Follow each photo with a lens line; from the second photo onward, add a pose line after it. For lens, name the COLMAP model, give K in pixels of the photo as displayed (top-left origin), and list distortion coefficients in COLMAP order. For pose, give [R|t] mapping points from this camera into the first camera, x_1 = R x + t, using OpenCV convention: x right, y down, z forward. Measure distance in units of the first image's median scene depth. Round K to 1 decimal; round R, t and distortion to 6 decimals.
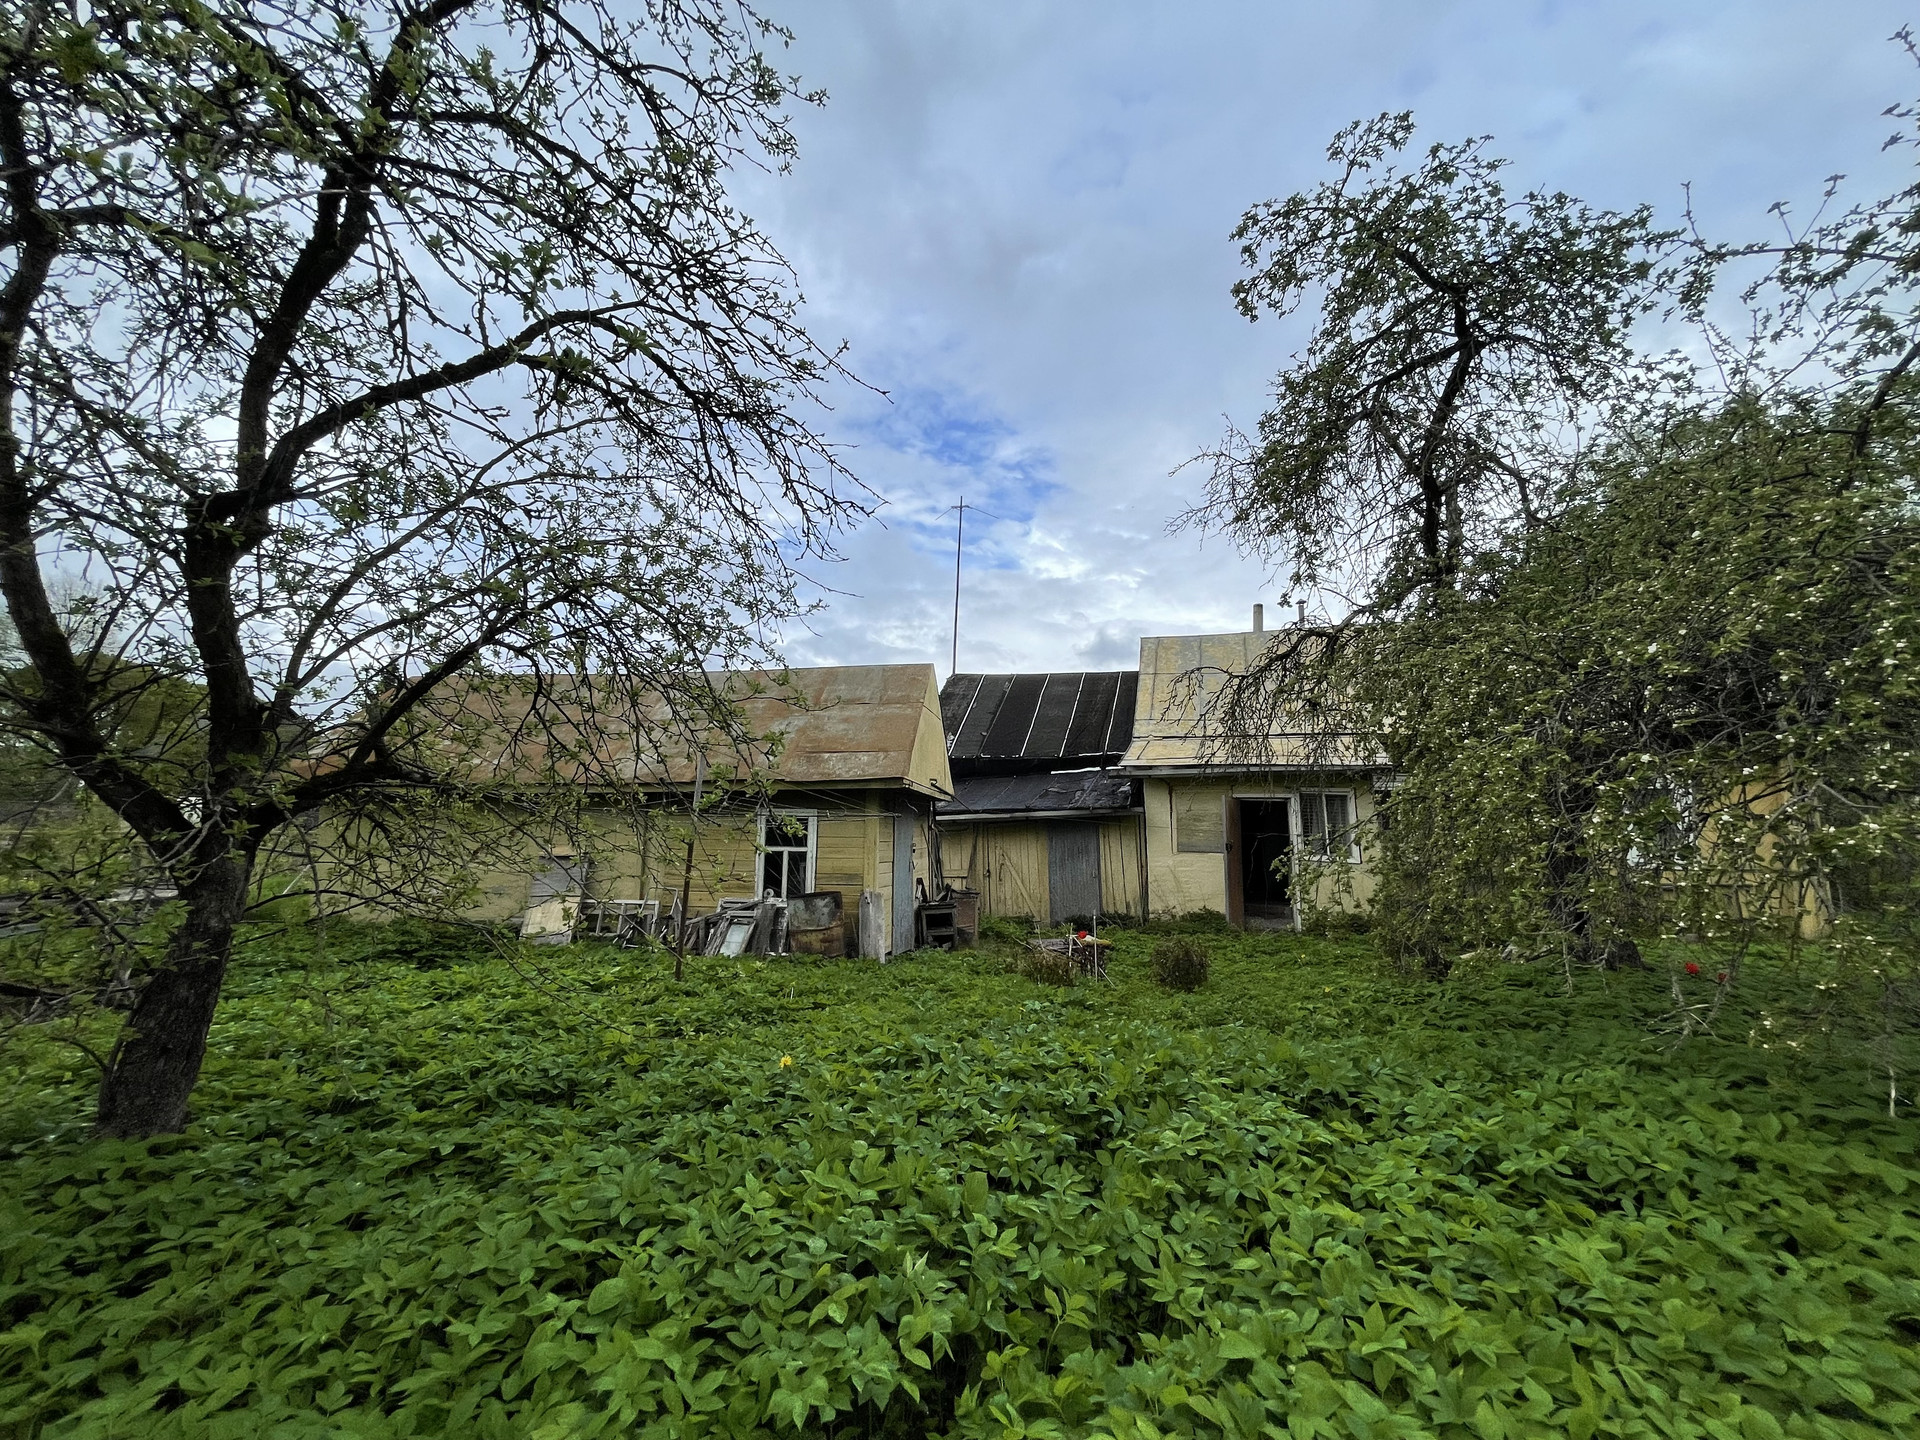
lens RADIAL K [[769.9, 0, 957.5], [0, 769.9, 724.0], [0, 0, 1]] dist [-0.005088, 0.000114]
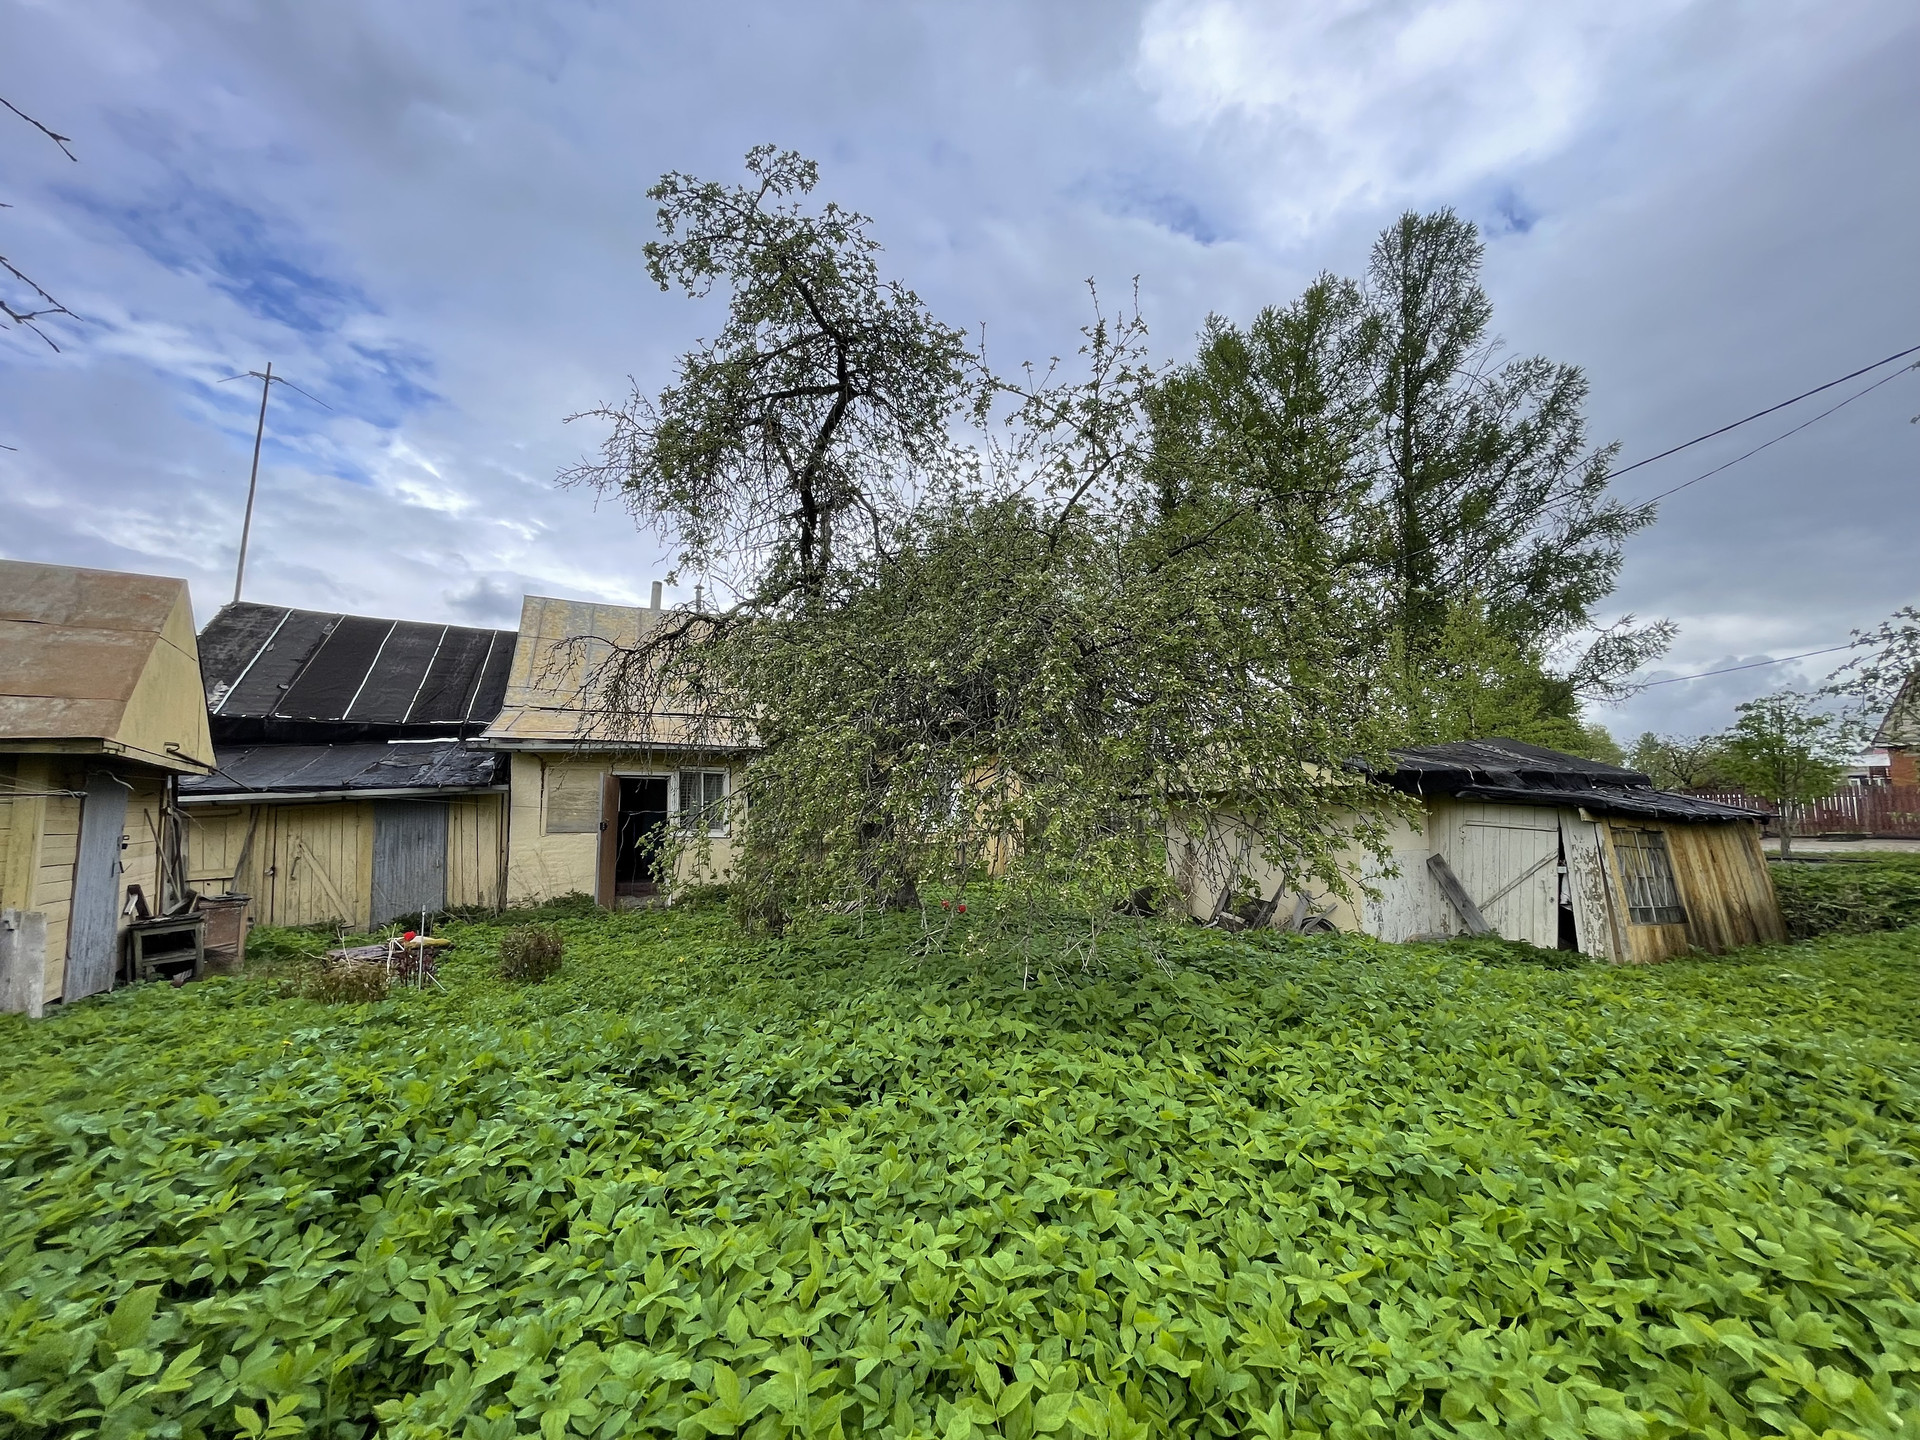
lens RADIAL K [[772.6, 0, 949.9], [0, 772.6, 723.6], [0, 0, 1]] dist [-0.000188, 0.000015]
pose [[0.738959, 0.057310, 0.671309, 0.026939], [-0.075272, 0.997160, -0.002270, 0.002355], [-0.669533, -0.048853, 0.741174, -0.002220]]
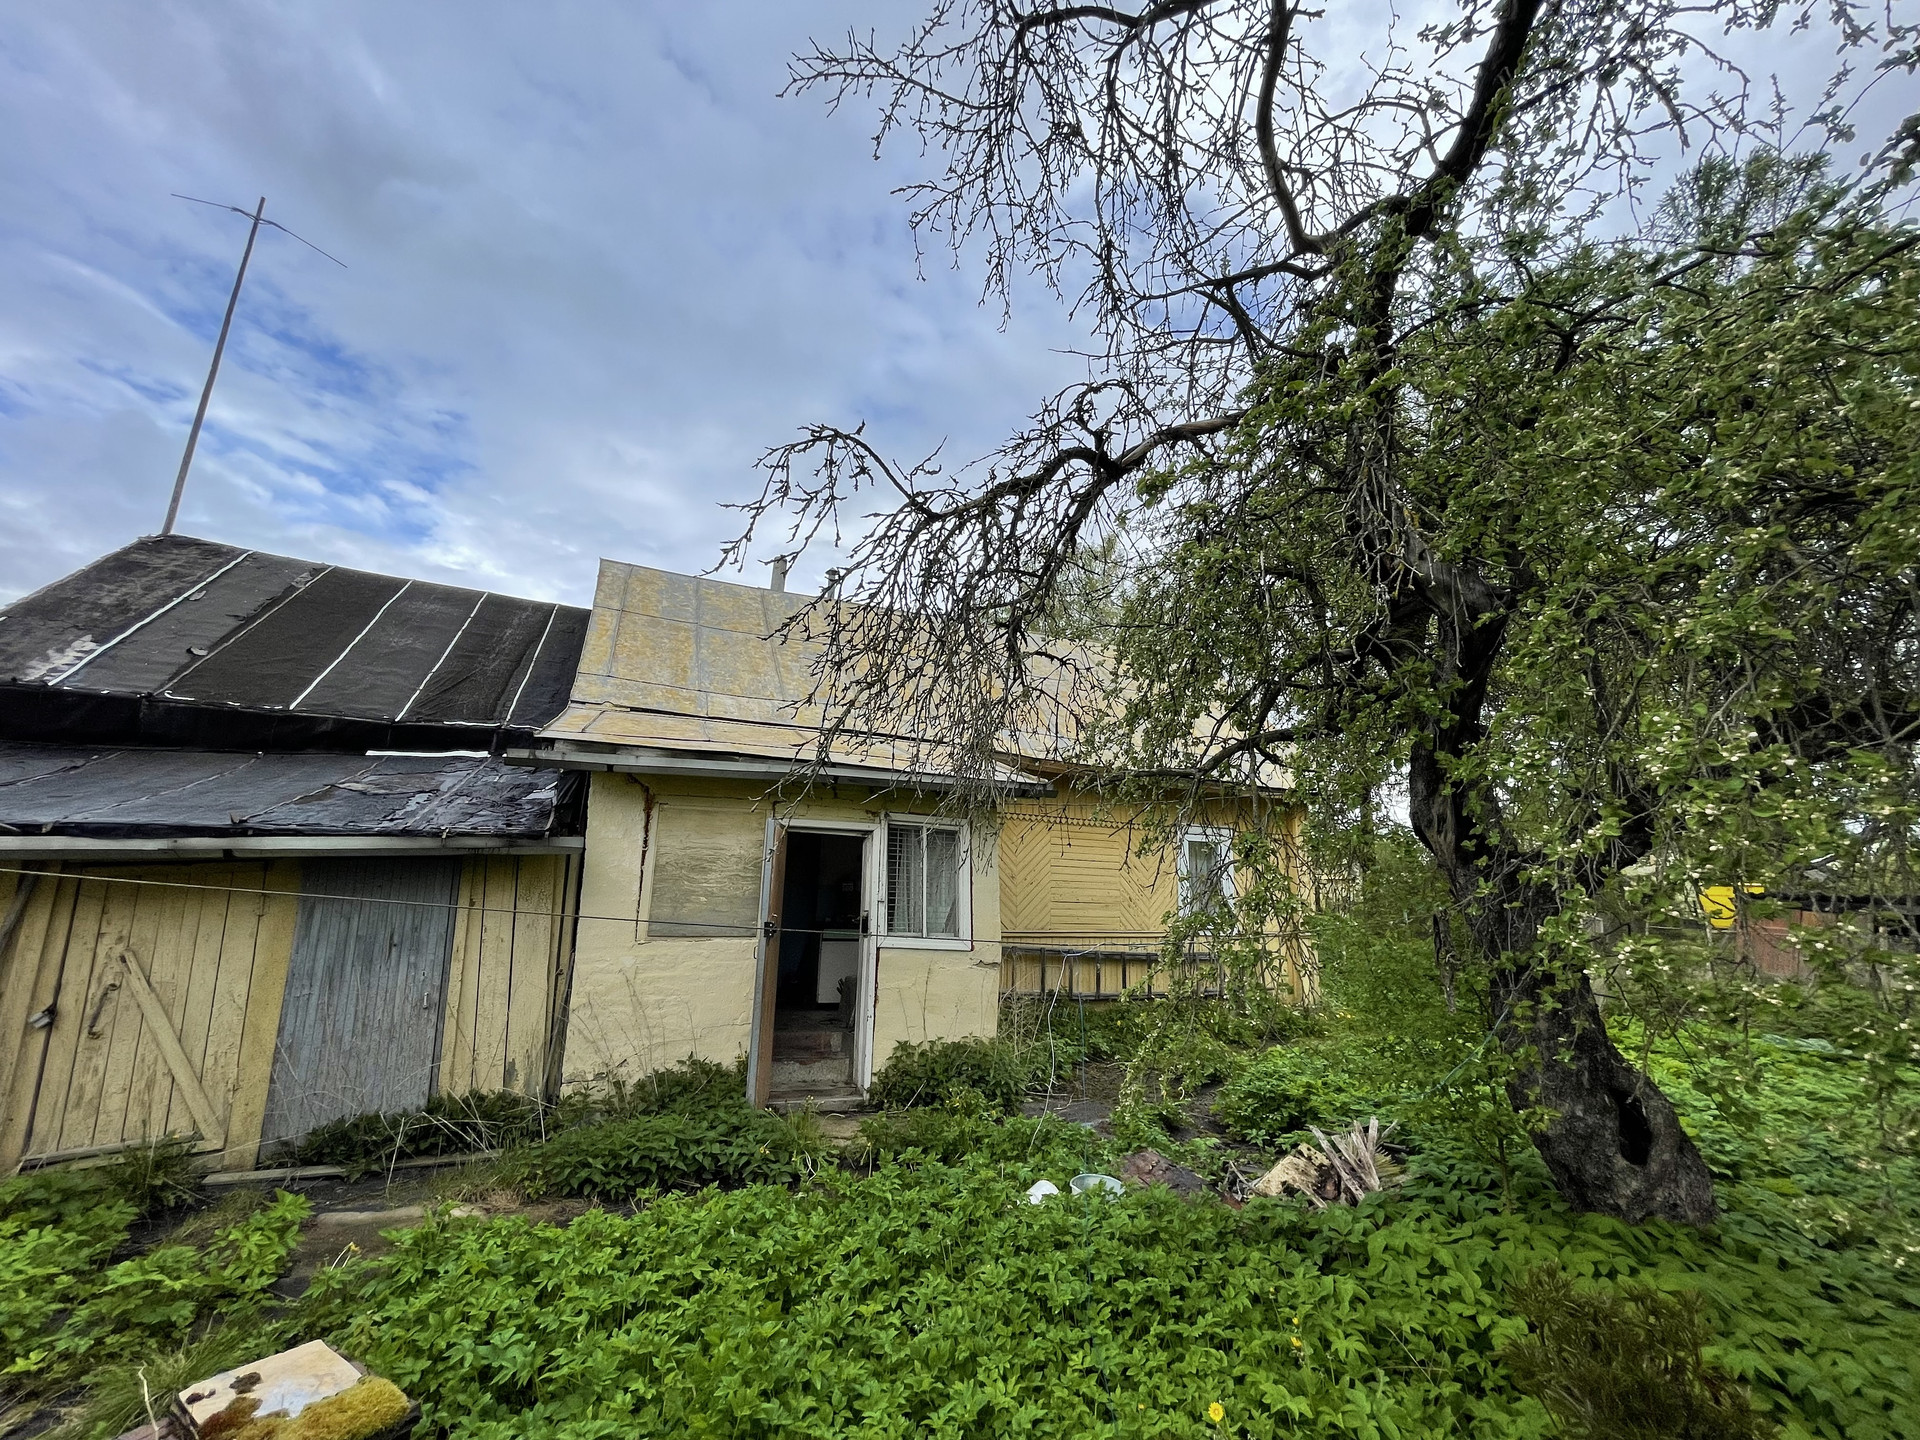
lens RADIAL K [[769.9, 0, 957.5], [0, 769.9, 724.0], [0, 0, 1]] dist [-0.005088, 0.000114]
pose [[0.748971, 0.136878, 0.648311, 0.200217], [-0.106667, 0.990576, -0.085912, 0.109681], [-0.653961, -0.004807, 0.756513, 0.977512]]
